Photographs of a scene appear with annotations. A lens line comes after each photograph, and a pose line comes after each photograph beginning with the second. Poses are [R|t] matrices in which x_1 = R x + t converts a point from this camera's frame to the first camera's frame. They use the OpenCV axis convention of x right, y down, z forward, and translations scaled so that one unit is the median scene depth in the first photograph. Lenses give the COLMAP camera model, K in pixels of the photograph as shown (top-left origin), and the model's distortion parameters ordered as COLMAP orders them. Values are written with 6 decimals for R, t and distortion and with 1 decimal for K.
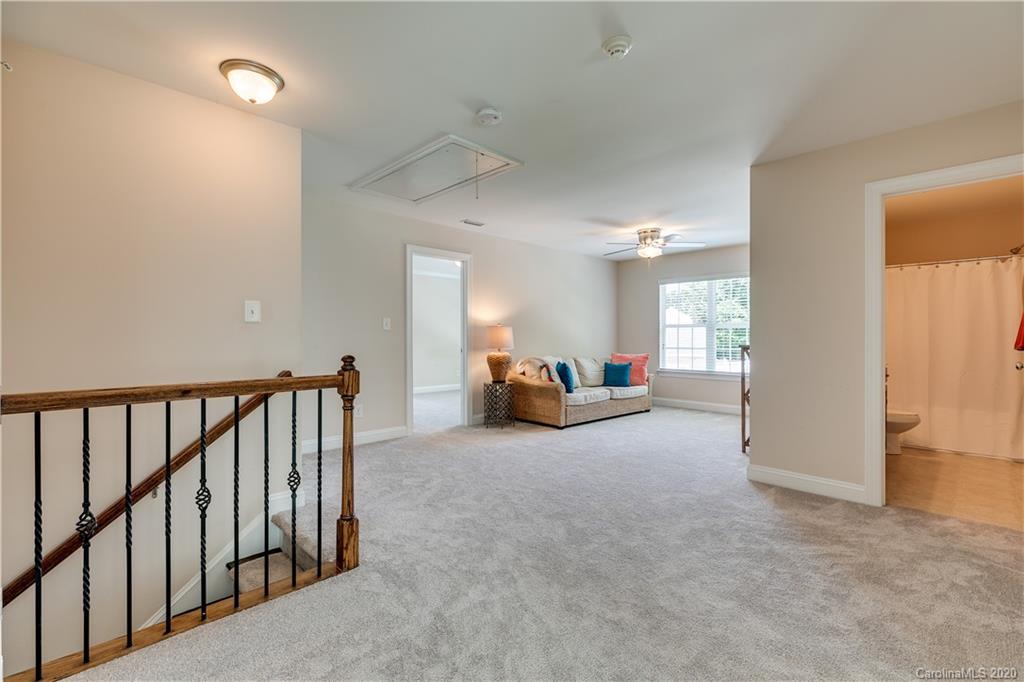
lens RADIAL K [[461.2, 0, 512.0], [0, 461.2, 337.6], [0, 0, 1]] dist [0.020637, -0.000130]
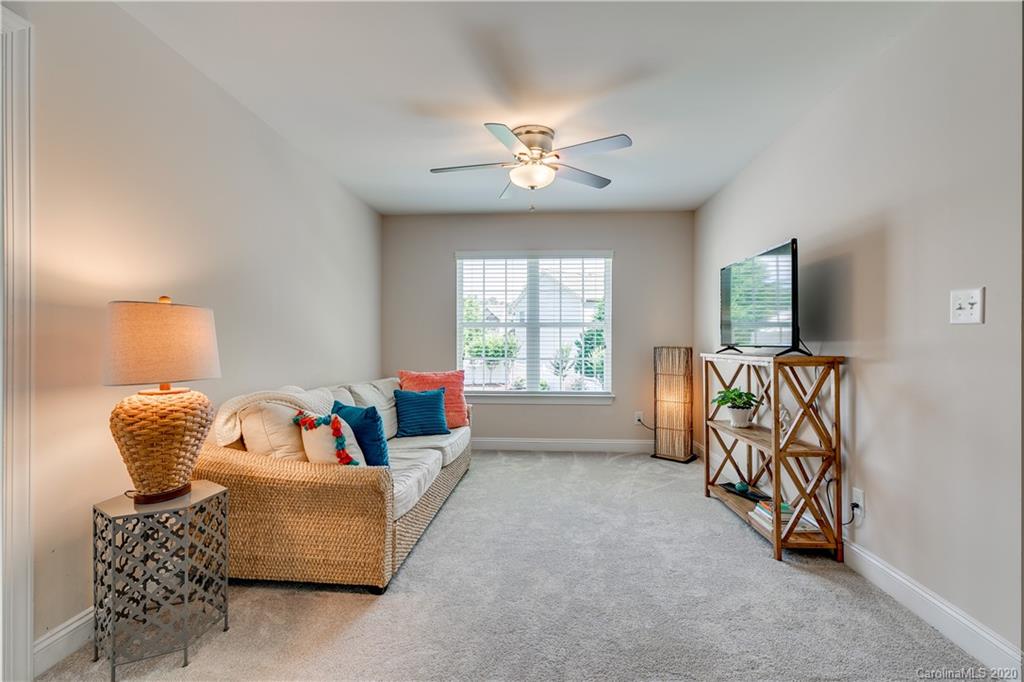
lens RADIAL K [[461.2, 0, 512.0], [0, 461.2, 350.5], [0, 0, 1]] dist [0.020637, -0.000130]
pose [[0.743502, -0.006596, 0.668702, -0.059753], [-0.008951, 0.999764, 0.019813, -0.003192], [-0.668674, -0.020717, 0.743267, 0.610769]]
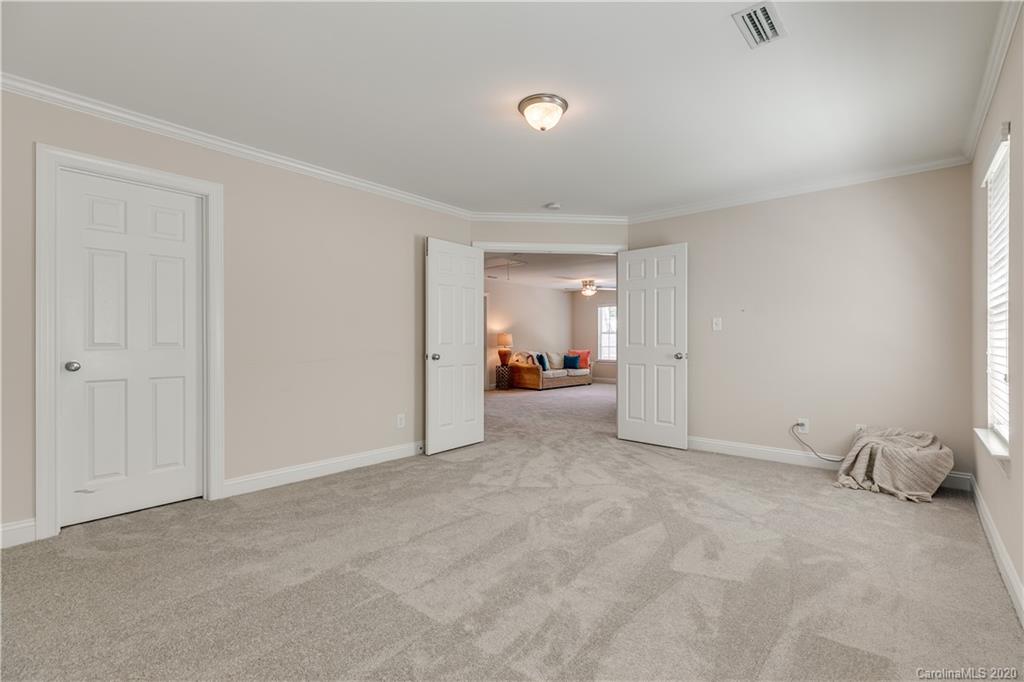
lens RADIAL K [[461.2, 0, 506.5], [0, 461.2, 345.7], [0, 0, 1]] dist [0.020637, -0.000130]
pose [[0.997463, 0.000248, 0.071183, -0.141960], [-0.000870, 0.999962, 0.008700, 0.006744], [-0.071178, -0.008740, 0.997425, -0.733679]]
